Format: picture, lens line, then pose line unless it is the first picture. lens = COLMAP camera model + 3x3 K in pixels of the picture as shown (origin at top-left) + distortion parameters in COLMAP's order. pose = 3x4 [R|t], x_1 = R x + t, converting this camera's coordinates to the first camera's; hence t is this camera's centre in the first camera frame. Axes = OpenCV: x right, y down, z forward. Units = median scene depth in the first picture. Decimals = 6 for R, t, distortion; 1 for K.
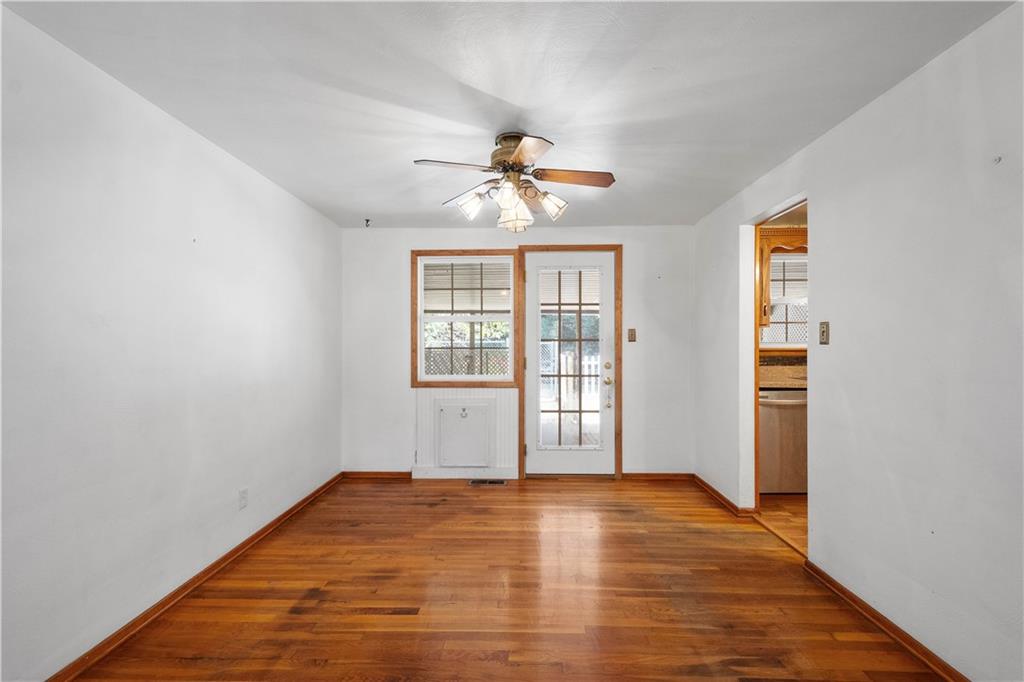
lens RADIAL K [[448.4, 0, 511.6], [0, 448.4, 341.6], [0, 0, 1]] dist [0.010940, -0.002160]
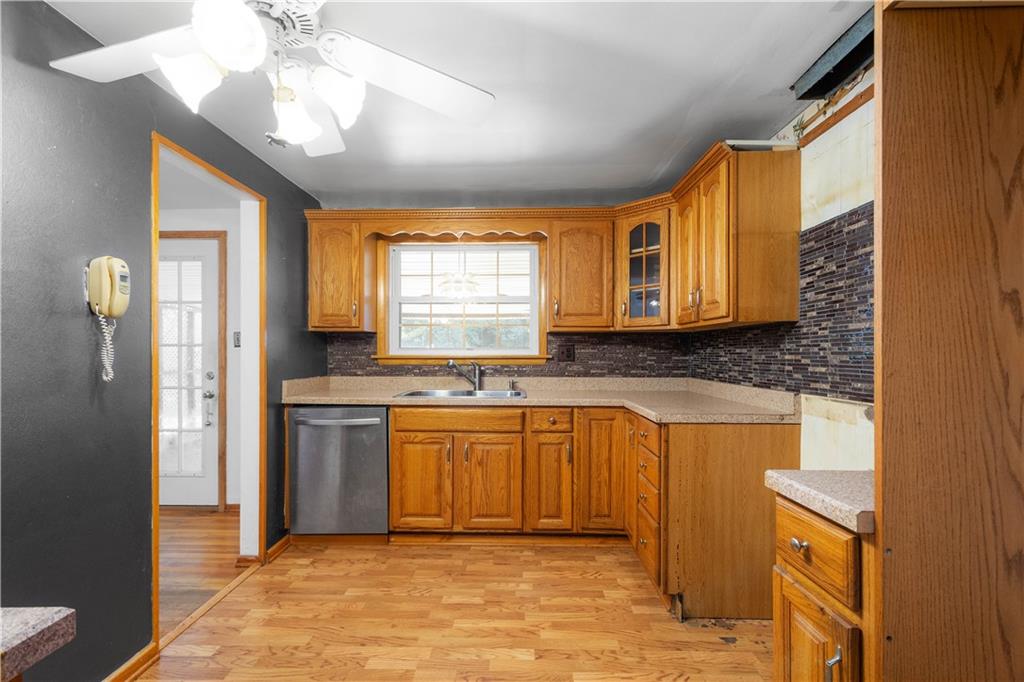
lens RADIAL K [[448.4, 0, 510.3], [0, 448.4, 350.7], [0, 0, 1]] dist [0.010940, -0.002160]
pose [[0.999988, 0.001644, 0.004622, 0.772103], [-0.001669, 0.999983, 0.005532, 0.000922], [-0.004613, -0.005540, 0.999974, 0.157201]]
